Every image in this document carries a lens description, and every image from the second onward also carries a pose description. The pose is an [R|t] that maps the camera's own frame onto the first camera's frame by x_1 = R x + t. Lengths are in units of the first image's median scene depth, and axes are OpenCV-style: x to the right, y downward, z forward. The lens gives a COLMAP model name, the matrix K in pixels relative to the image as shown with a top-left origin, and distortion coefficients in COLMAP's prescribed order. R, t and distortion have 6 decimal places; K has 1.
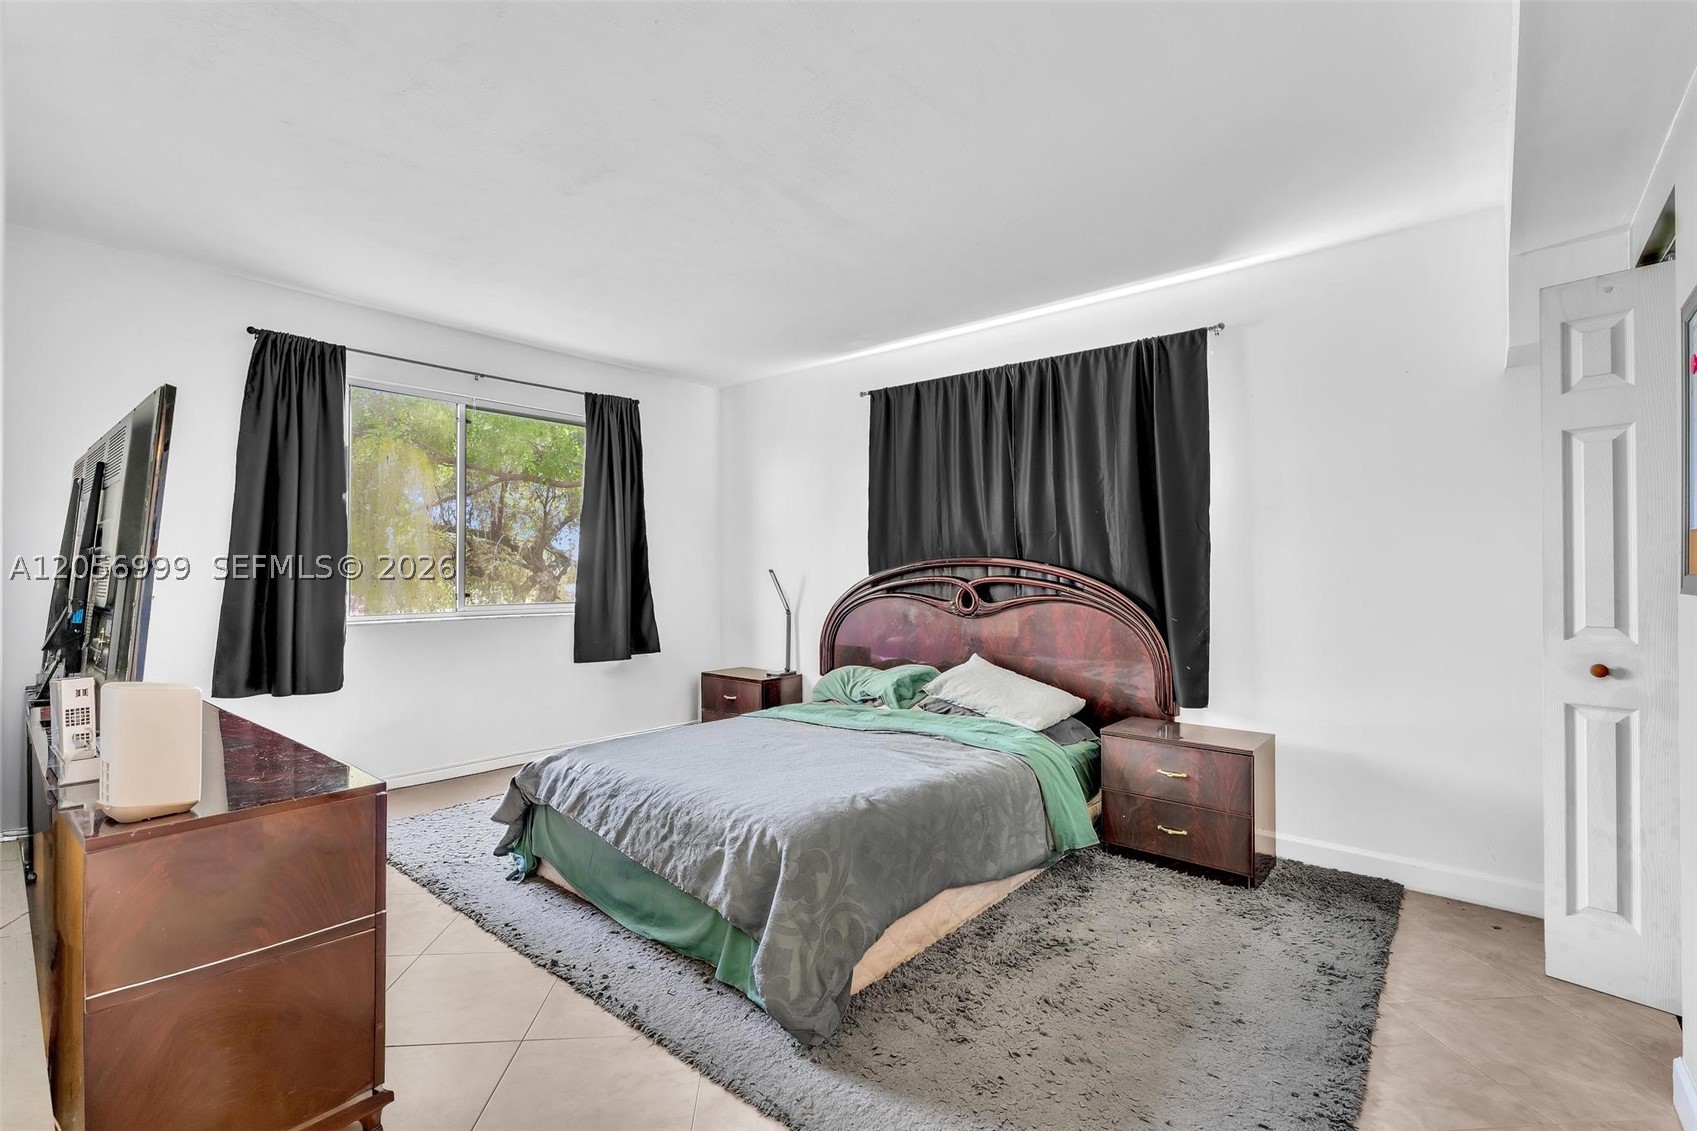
lens RADIAL K [[779.3, 0, 848.5], [0, 779.3, 565.5], [0, 0, 1]] dist [0.000192, 0.000577]
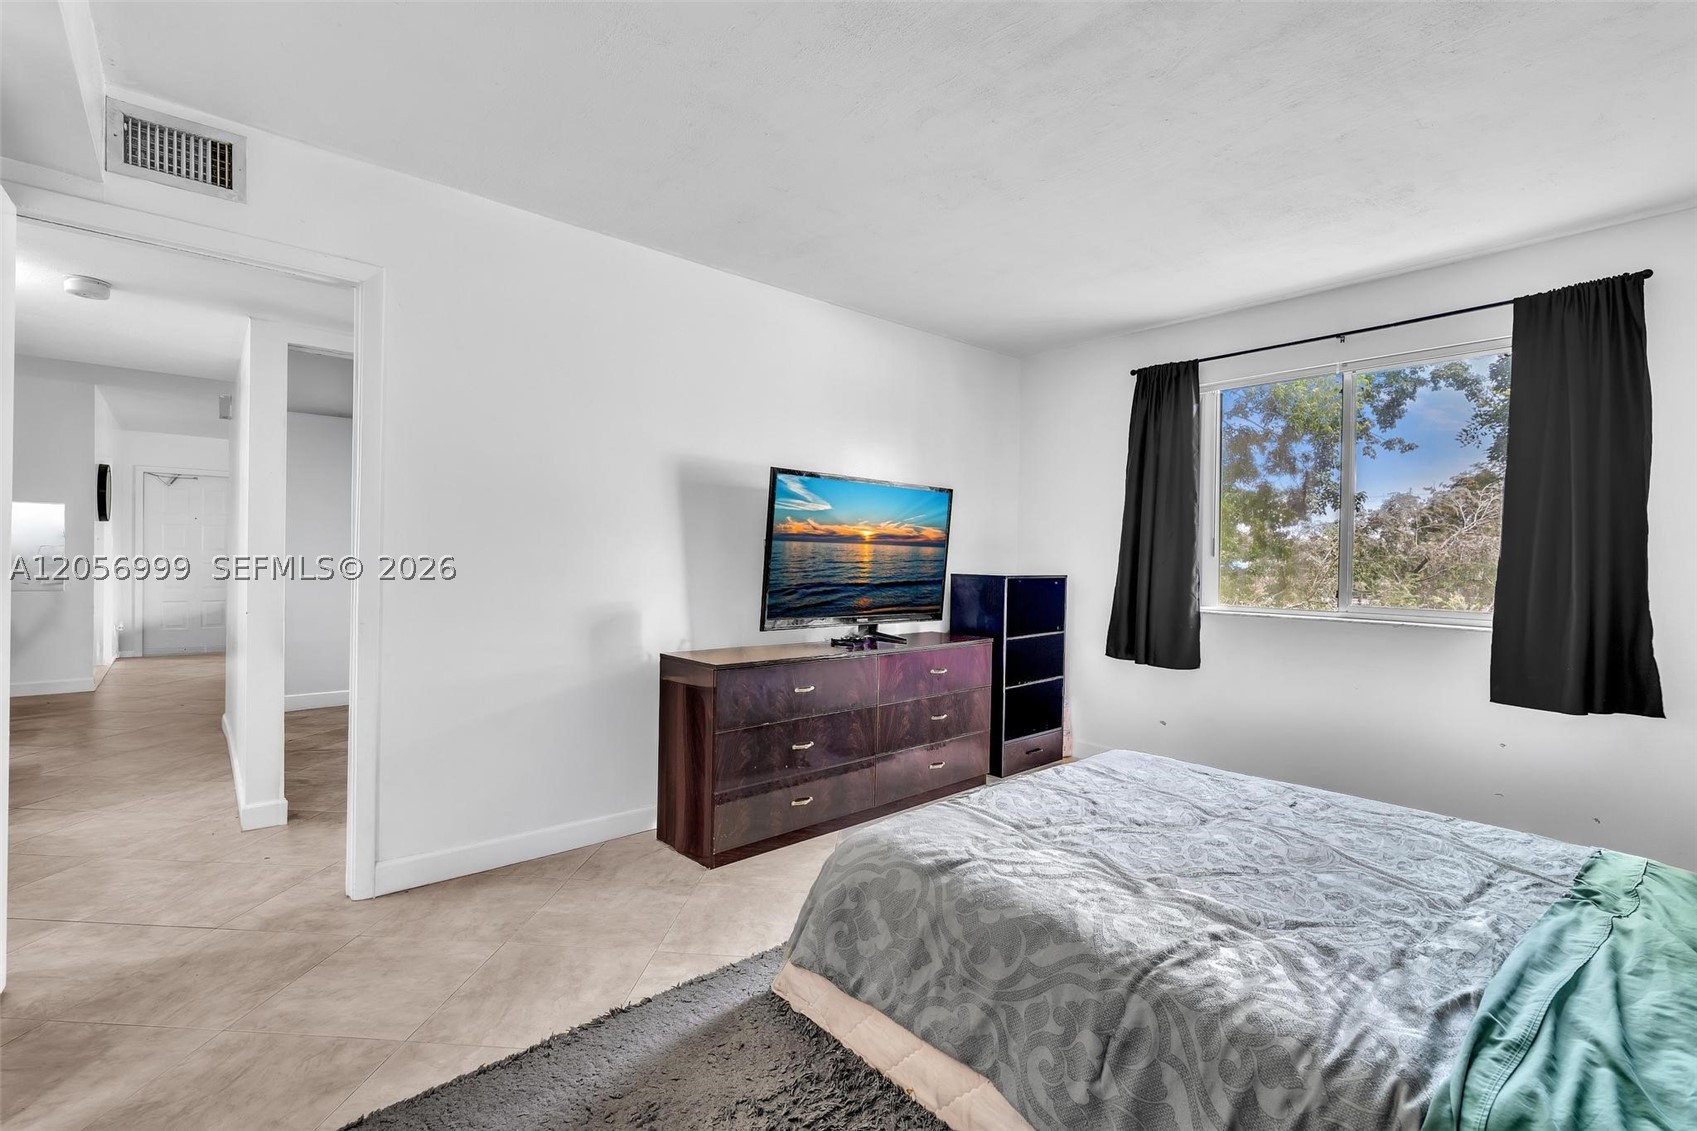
lens RADIAL K [[779.3, 0, 848.5], [0, 779.3, 565.5], [0, 0, 1]] dist [0.000192, 0.000577]
pose [[-0.164106, 0.009145, -0.986400, 0.416768], [-0.007378, 0.999918, 0.010498, 0.002363], [0.986415, 0.009001, -0.164025, 0.554665]]
